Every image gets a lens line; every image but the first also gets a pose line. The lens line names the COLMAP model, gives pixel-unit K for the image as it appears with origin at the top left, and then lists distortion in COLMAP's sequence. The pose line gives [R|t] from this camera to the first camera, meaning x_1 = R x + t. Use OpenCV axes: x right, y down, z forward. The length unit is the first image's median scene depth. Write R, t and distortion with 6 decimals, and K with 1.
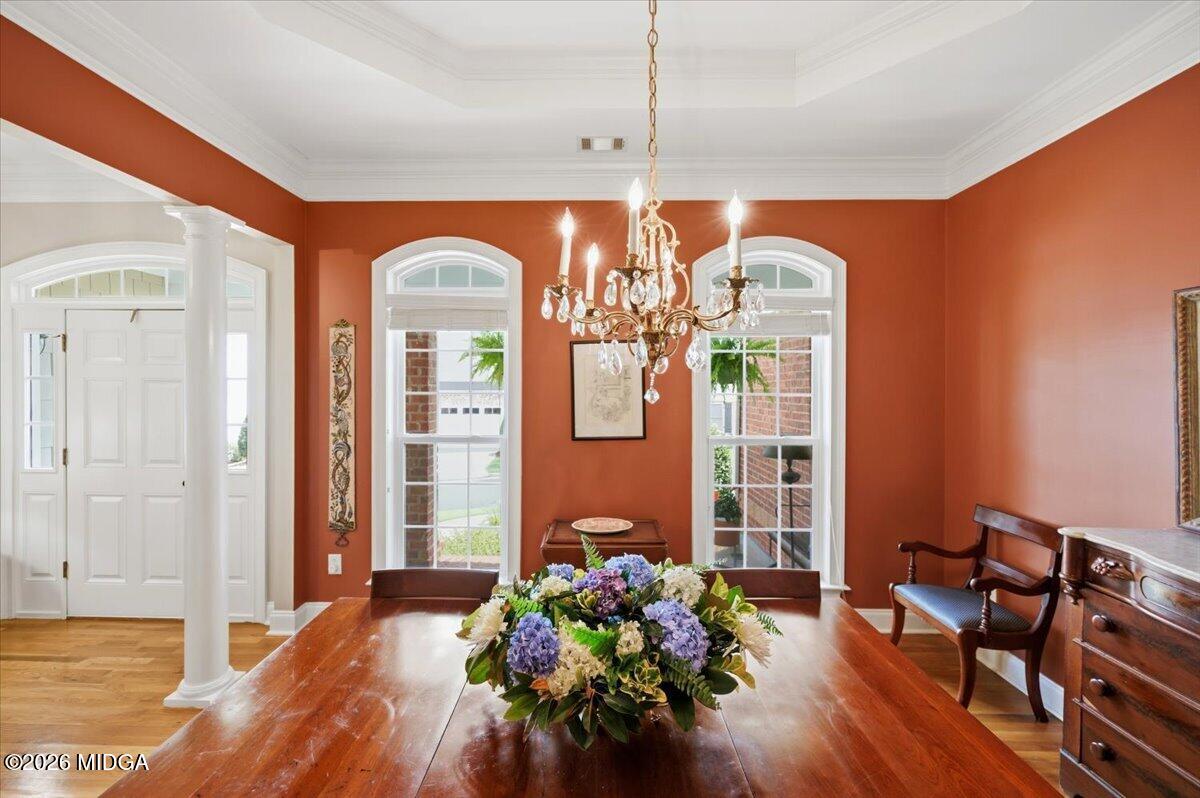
lens RADIAL K [[457.0, 0, 592.7], [0, 457.0, 385.2], [0, 0, 1]] dist [0.000121, -0.000016]
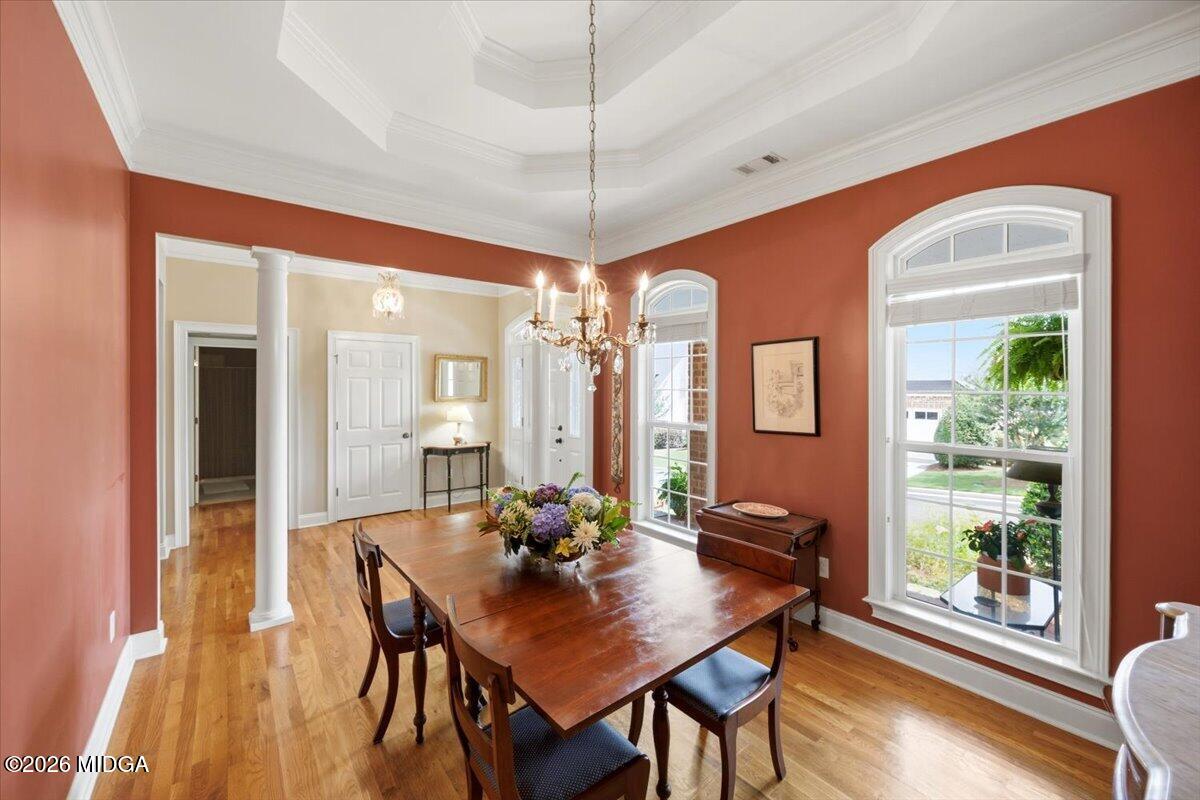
lens RADIAL K [[457.0, 0, 592.7], [0, 457.0, 386.2], [0, 0, 1]] dist [0.000121, -0.000016]
pose [[0.646317, -0.002469, -0.763065, 0.556056], [0.004111, 0.999992, 0.000246, 0.006275], [0.763058, -0.003296, 0.646322, -0.021842]]
